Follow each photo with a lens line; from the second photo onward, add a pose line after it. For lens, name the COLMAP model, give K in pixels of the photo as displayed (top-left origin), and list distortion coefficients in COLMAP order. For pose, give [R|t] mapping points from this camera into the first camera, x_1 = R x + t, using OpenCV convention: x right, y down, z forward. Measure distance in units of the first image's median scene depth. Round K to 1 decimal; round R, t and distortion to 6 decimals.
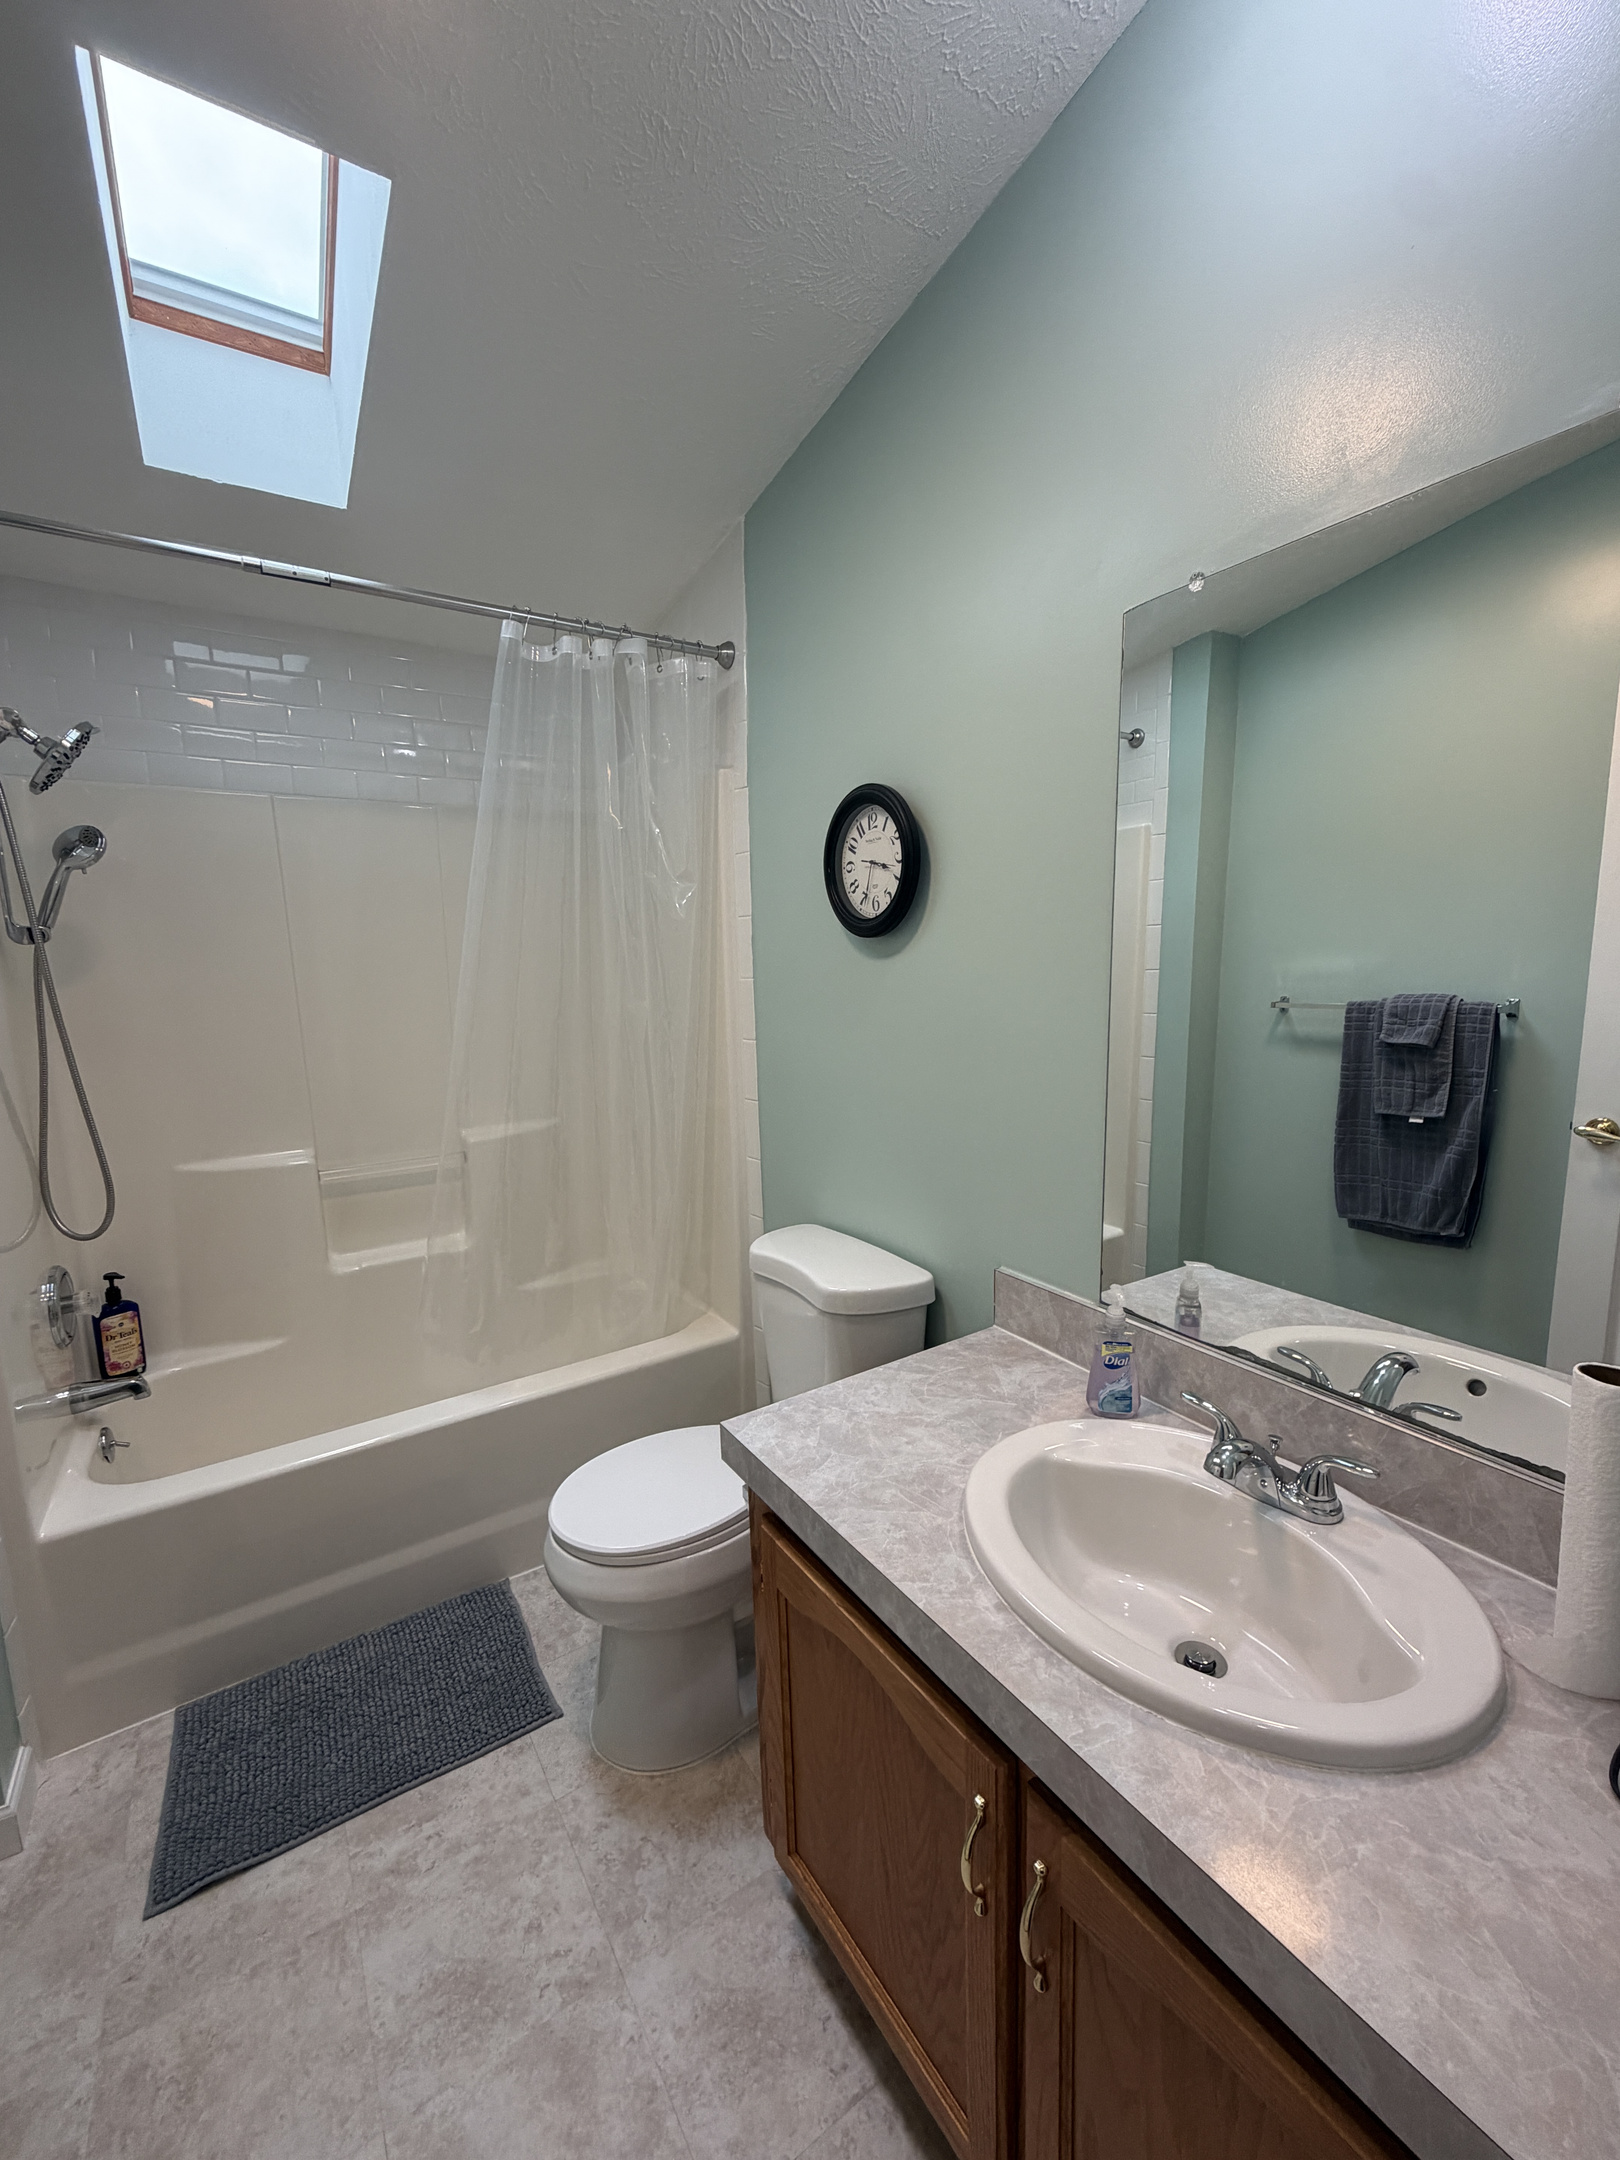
lens RADIAL K [[871.9, 0, 813.4], [0, 871.9, 1081.4], [0, 0, 1]] dist [-0.000485, 0.000122]
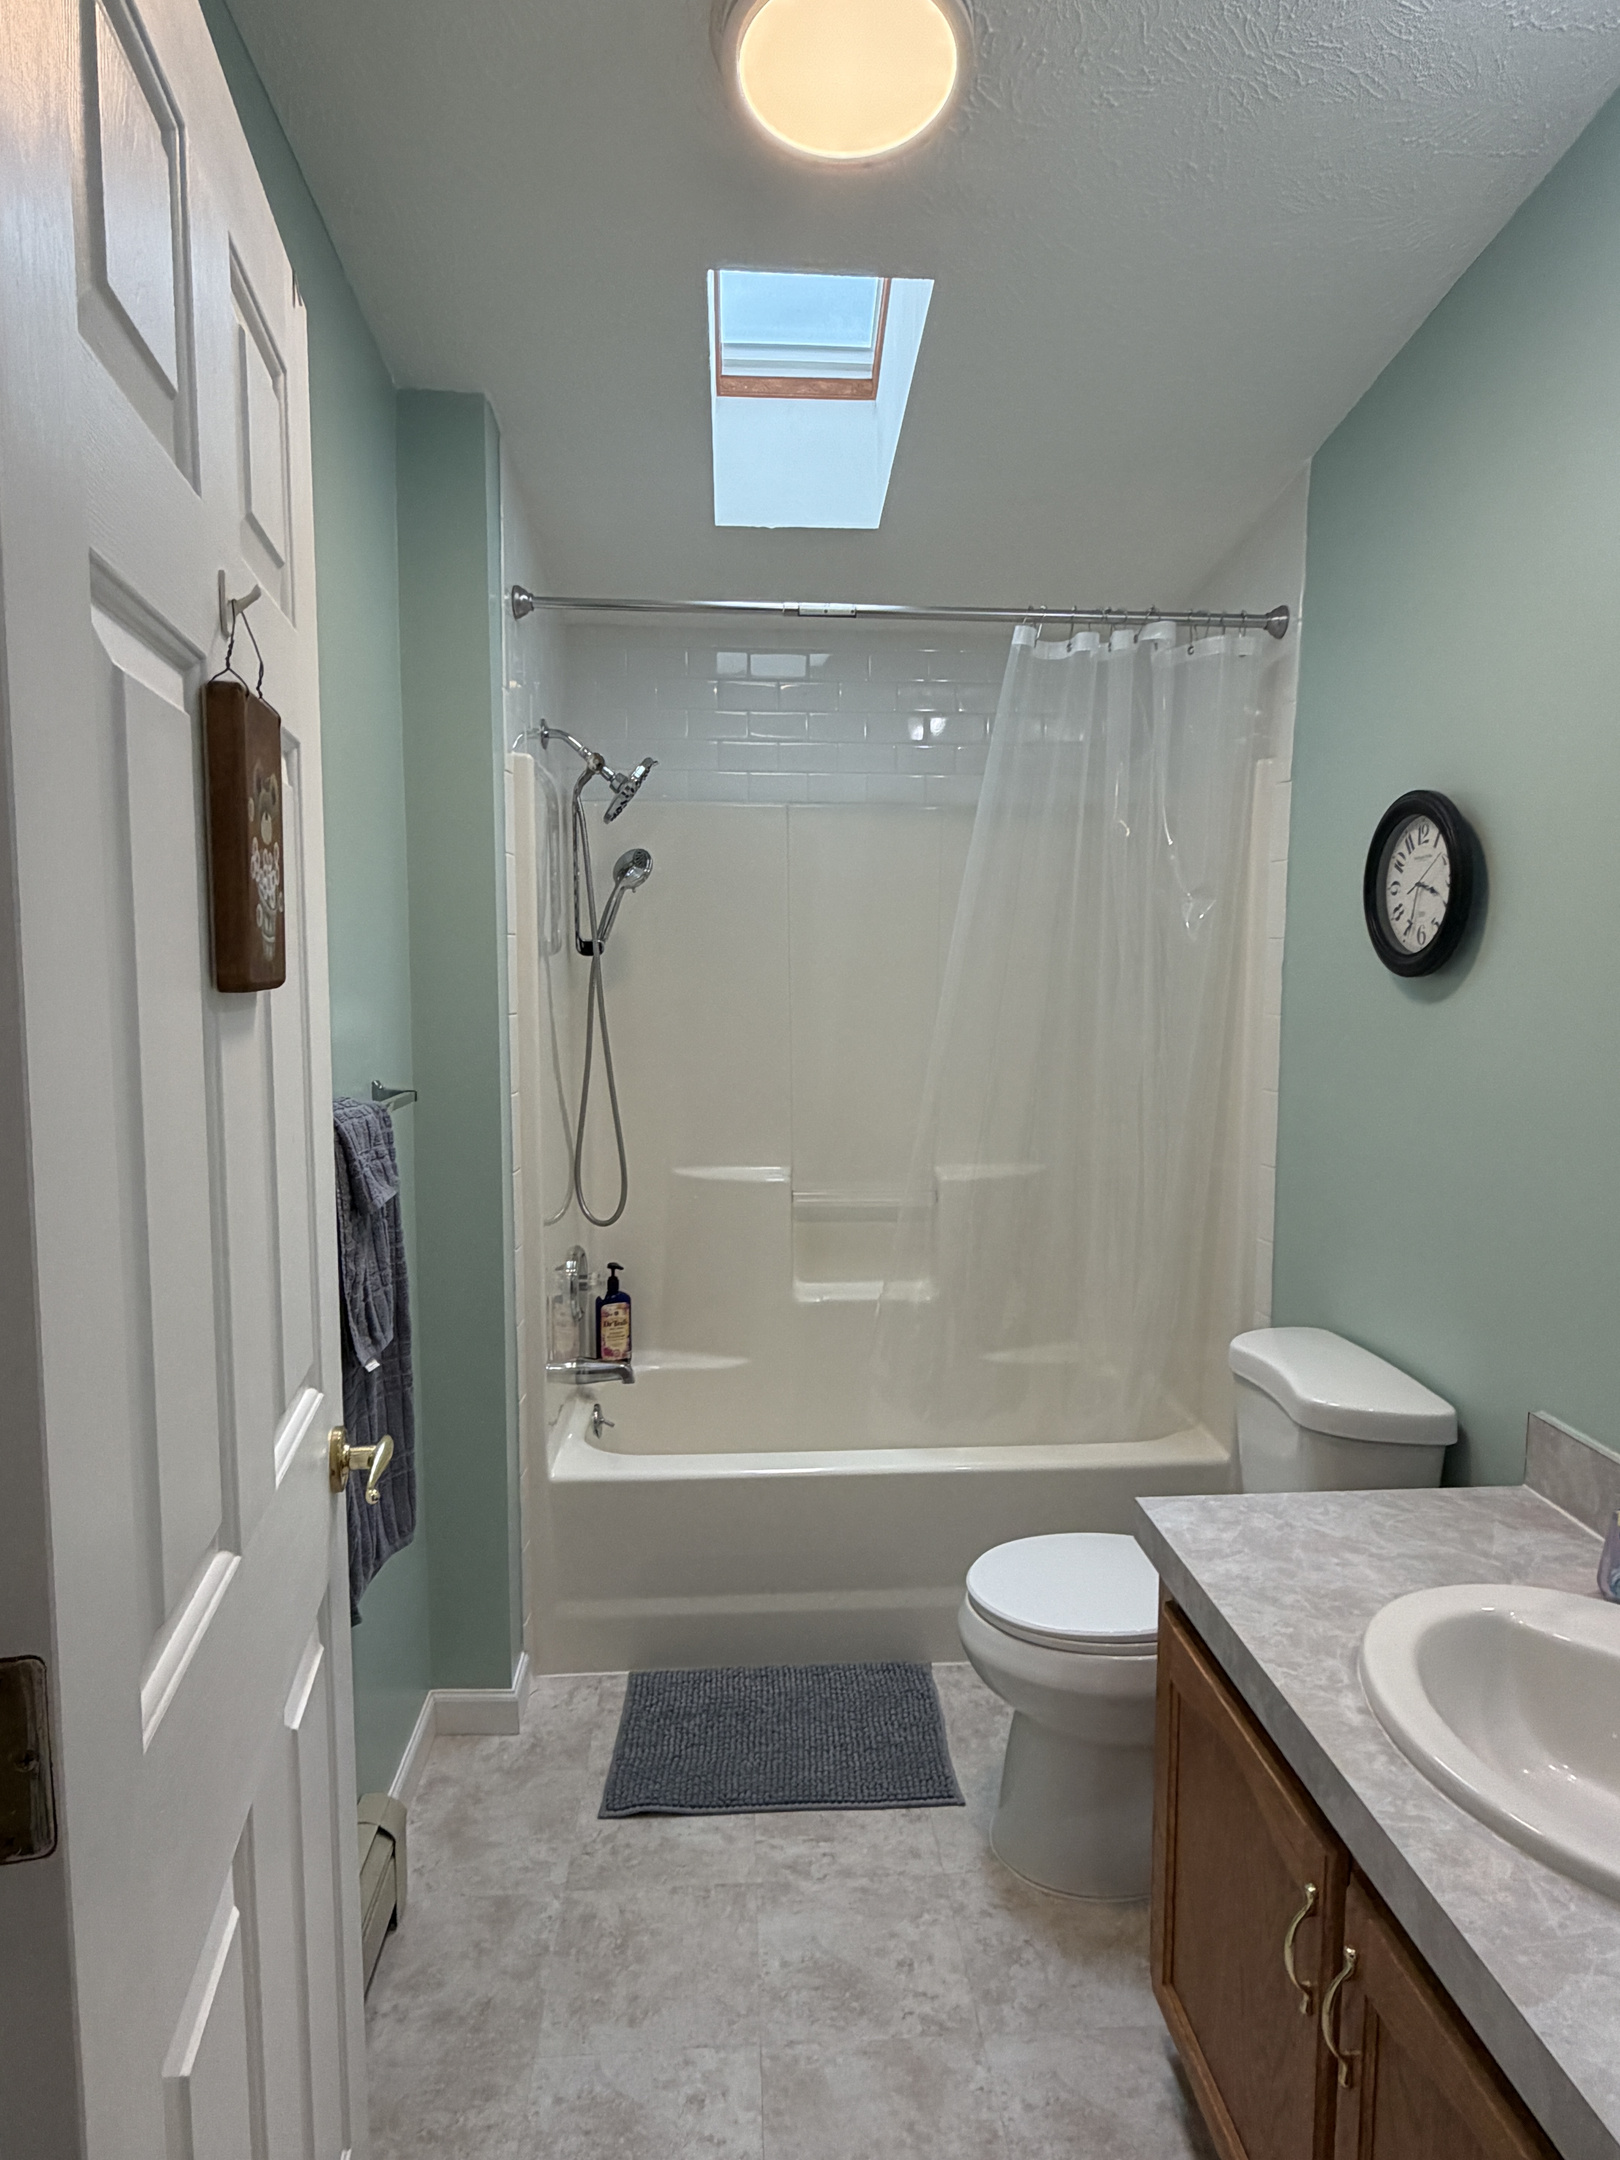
lens RADIAL K [[1258.1, 0, 811.9], [0, 1258.1, 1077.1], [0, 0, 1]] dist [0.001778, 0.000647]
pose [[0.868790, 0.074364, -0.489565, 0.164695], [-0.093261, 0.995539, -0.014282, -0.005267], [0.486319, 0.058065, 0.871850, -0.280924]]
